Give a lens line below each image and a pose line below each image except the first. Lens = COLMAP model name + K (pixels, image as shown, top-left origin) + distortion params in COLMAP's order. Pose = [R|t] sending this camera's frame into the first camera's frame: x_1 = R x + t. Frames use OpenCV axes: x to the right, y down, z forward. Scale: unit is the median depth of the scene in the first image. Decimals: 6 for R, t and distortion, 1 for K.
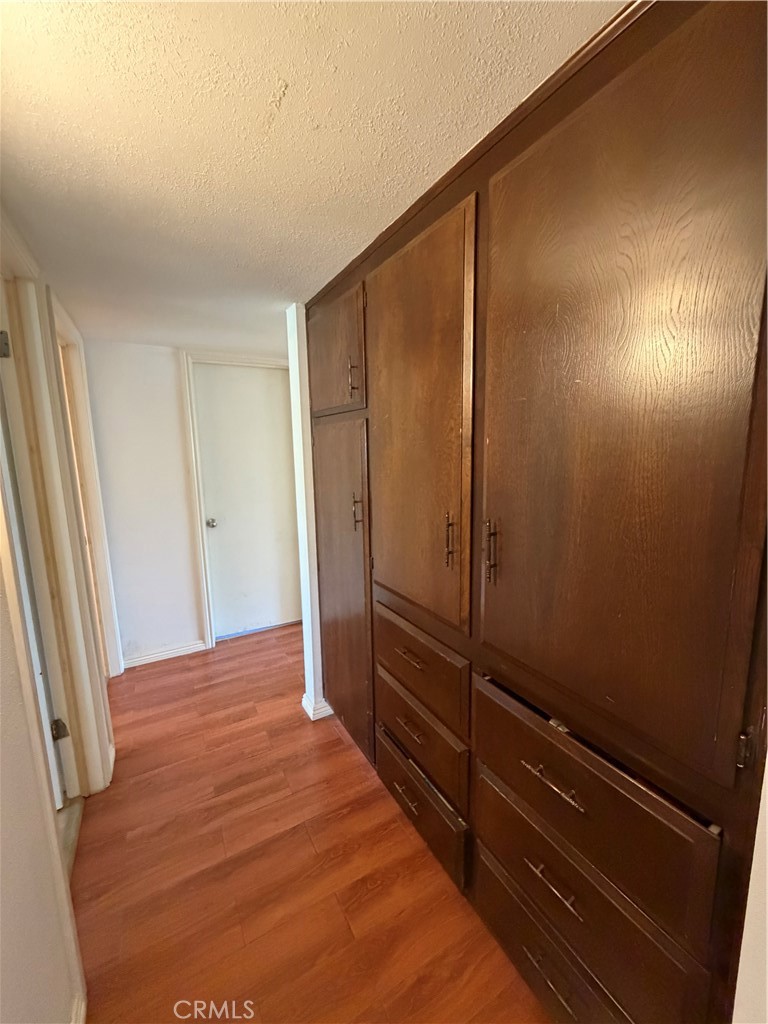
lens RADIAL K [[407.8, 0, 381.0], [0, 407.8, 507.8], [0, 0, 1]] dist [-0.002745, 0.000679]
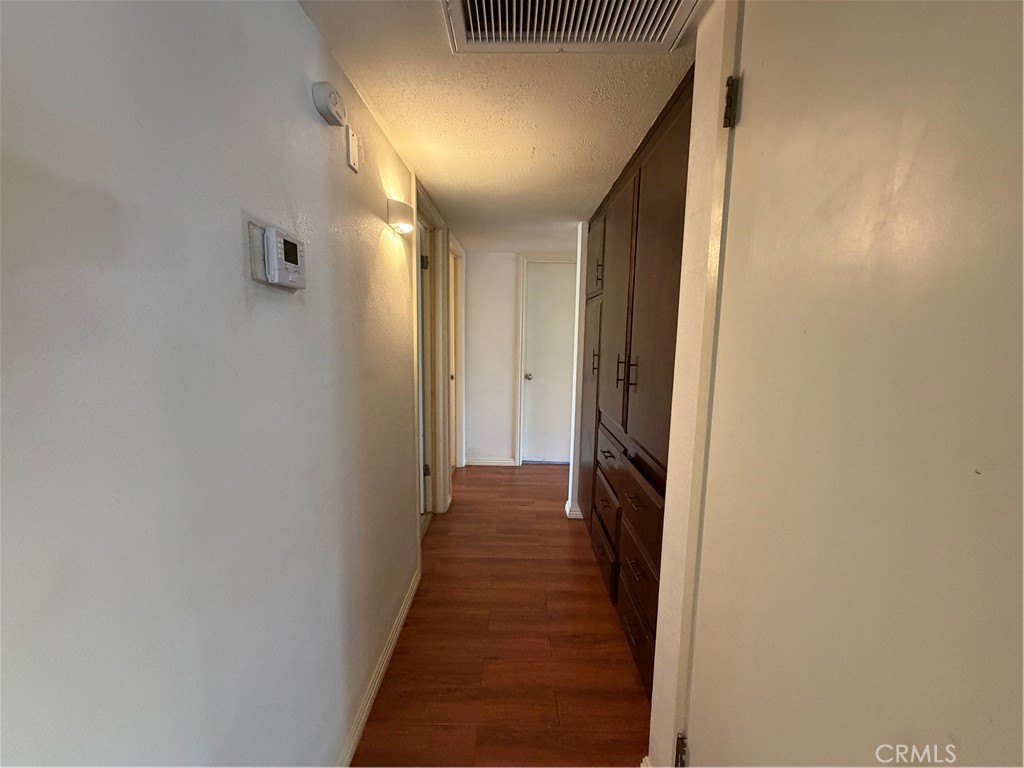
lens RADIAL K [[407.8, 0, 513.7], [0, 407.8, 384.2], [0, 0, 1]] dist [-0.002745, 0.000679]
pose [[0.863955, 0.097628, -0.494015, 0.349060], [-0.110076, 0.993915, 0.003912, 0.096612], [0.491391, 0.051000, 0.869445, -0.353360]]
